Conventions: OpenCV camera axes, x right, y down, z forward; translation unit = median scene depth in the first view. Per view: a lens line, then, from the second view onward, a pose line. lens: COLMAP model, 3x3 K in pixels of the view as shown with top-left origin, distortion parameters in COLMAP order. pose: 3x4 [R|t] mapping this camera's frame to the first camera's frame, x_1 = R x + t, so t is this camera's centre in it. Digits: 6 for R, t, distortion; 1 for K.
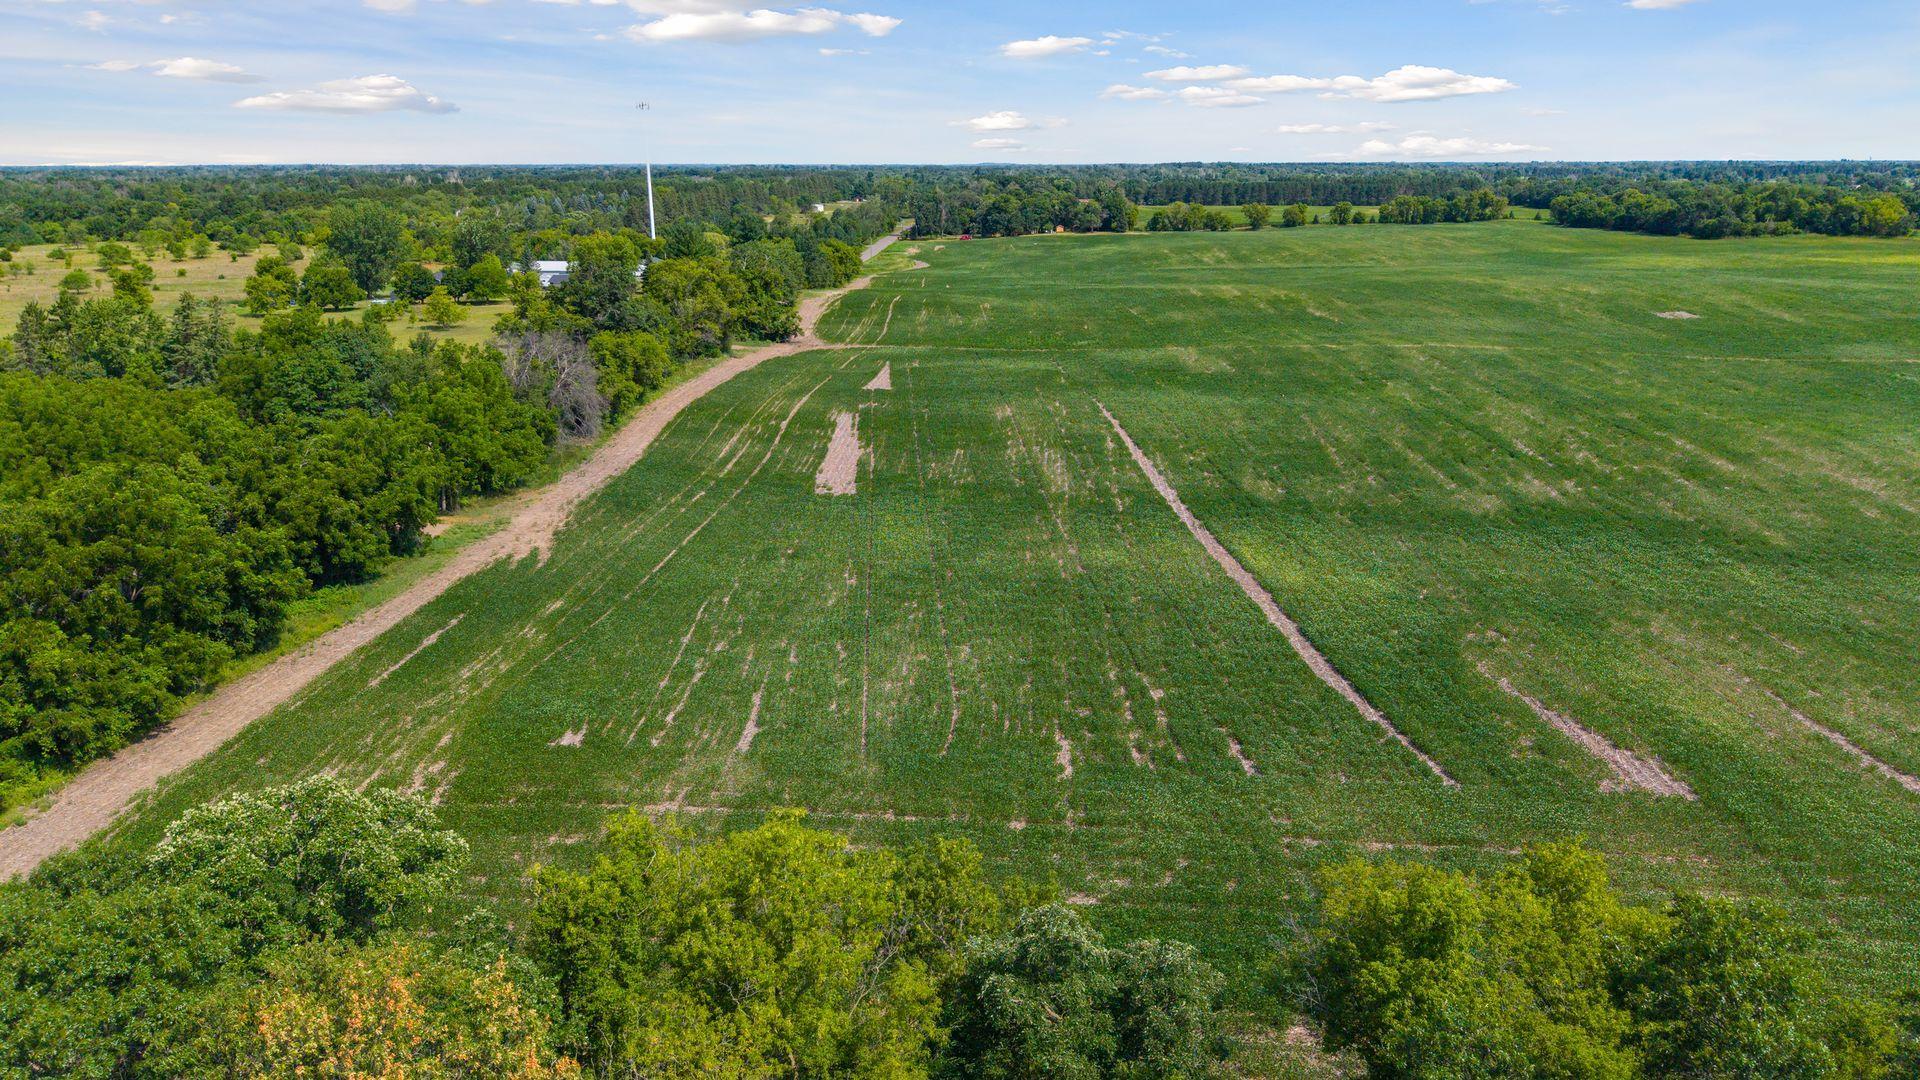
lens RADIAL K [[1287.4, 0, 960.0], [0, 1287.4, 540.0], [0, 0, 1]] dist [0.000456, 0.000216]
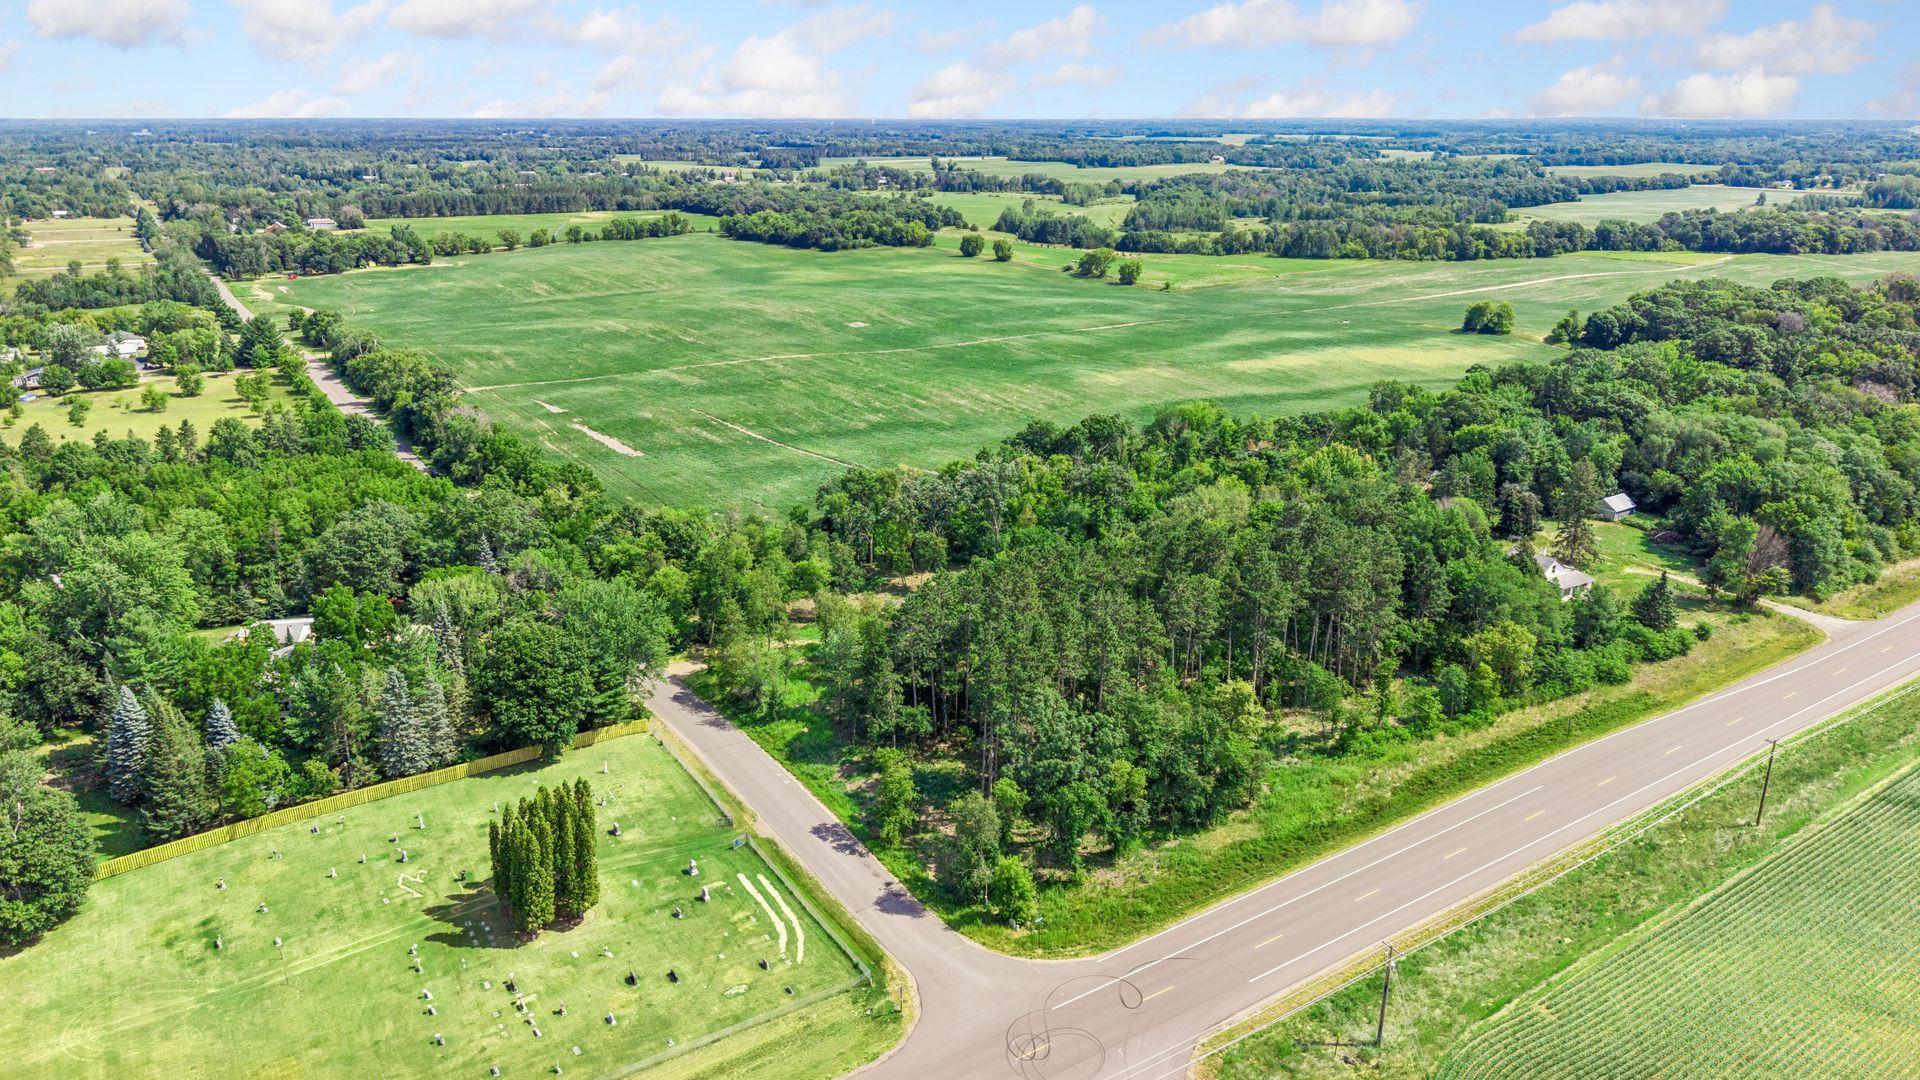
lens RADIAL K [[1287.4, 0, 960.0], [0, 1287.4, 540.0], [0, 0, 1]] dist [0.000456, 0.000216]
pose [[0.789252, -0.183419, 0.586037, -0.281039], [0.164326, 0.982629, 0.086238, 0.003244], [-0.591674, 0.028237, 0.805682, -0.353959]]
